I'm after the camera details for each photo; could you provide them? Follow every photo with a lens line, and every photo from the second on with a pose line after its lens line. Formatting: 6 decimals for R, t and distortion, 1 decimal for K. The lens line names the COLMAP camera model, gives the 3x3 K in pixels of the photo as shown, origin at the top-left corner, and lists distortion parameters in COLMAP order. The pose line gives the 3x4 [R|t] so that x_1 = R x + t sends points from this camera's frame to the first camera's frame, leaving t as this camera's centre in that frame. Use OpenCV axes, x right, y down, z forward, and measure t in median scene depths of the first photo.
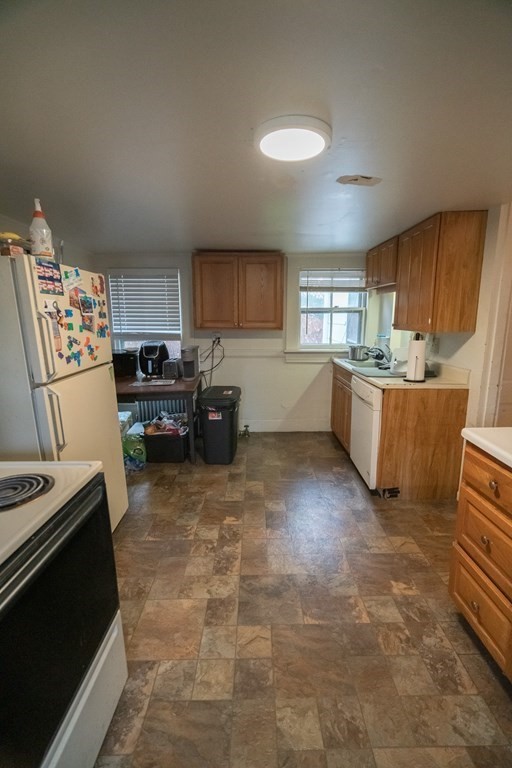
lens RADIAL K [[334.9, 0, 260.3], [0, 334.9, 381.2], [0, 0, 1]] dist [0.009984, 0.002220]
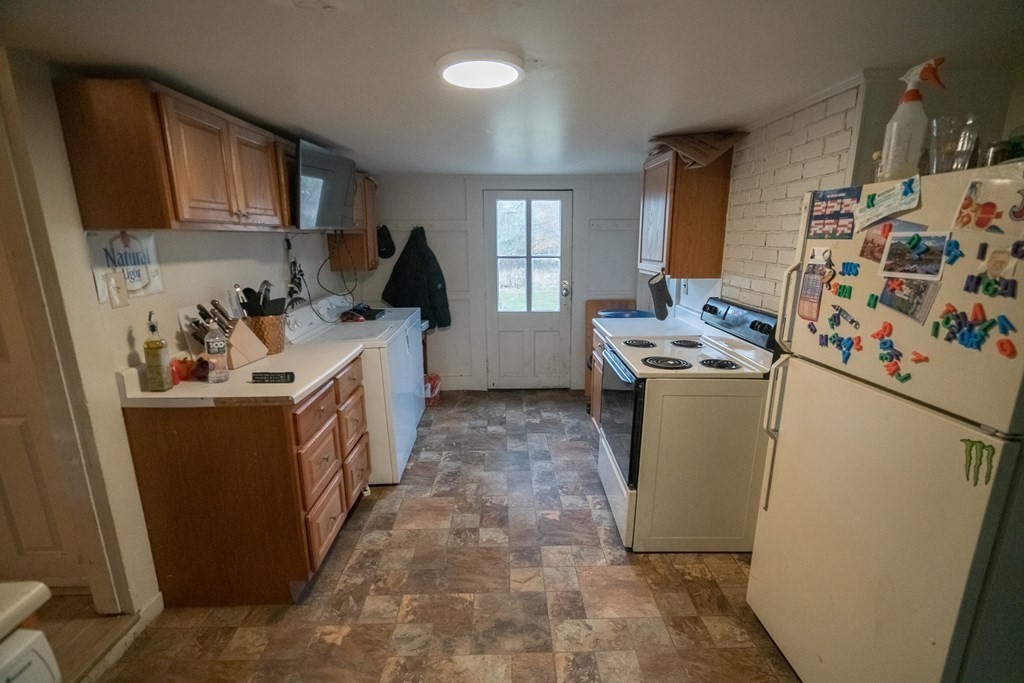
lens RADIAL K [[446.5, 0, 515.6], [0, 446.5, 346.2], [0, 0, 1]] dist [0.009984, 0.002220]
pose [[-0.999846, 0.012862, -0.011930, 0.016426], [0.006639, 0.906885, 0.421325, -0.334323], [0.016239, 0.421181, -0.906831, 1.419769]]
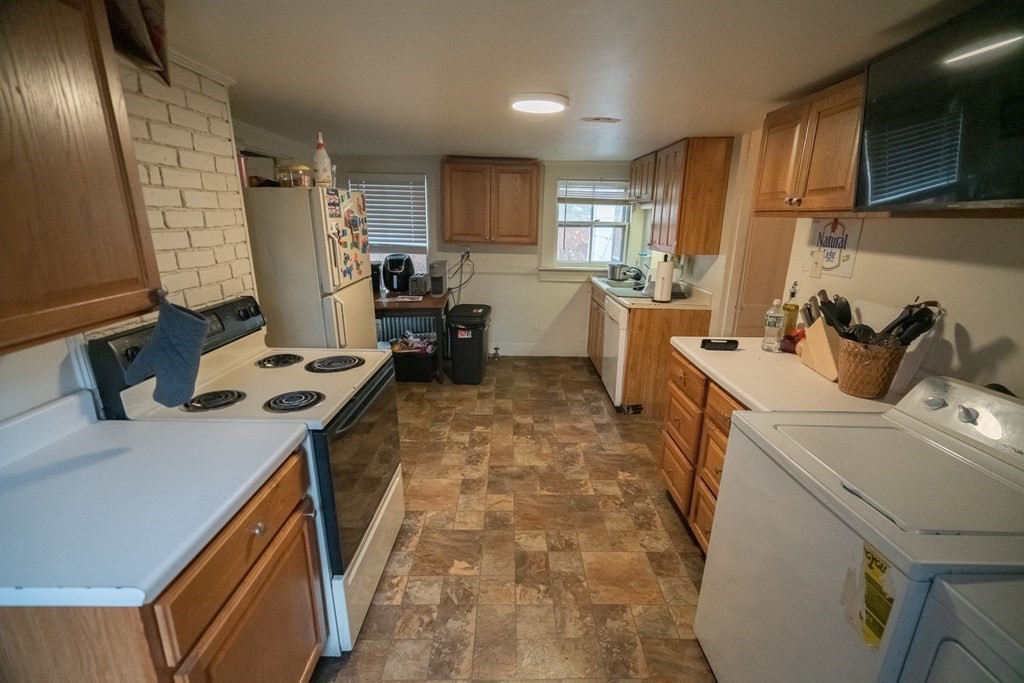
lens RADIAL K [[446.5, 0, 515.7], [0, 446.5, 343.7], [0, 0, 1]] dist [0.009984, 0.002220]
pose [[0.999739, 0.022589, 0.003433, 0.014789], [-0.022799, 0.996142, 0.084743, 0.026090], [-0.001506, -0.084799, 0.996397, -0.449596]]
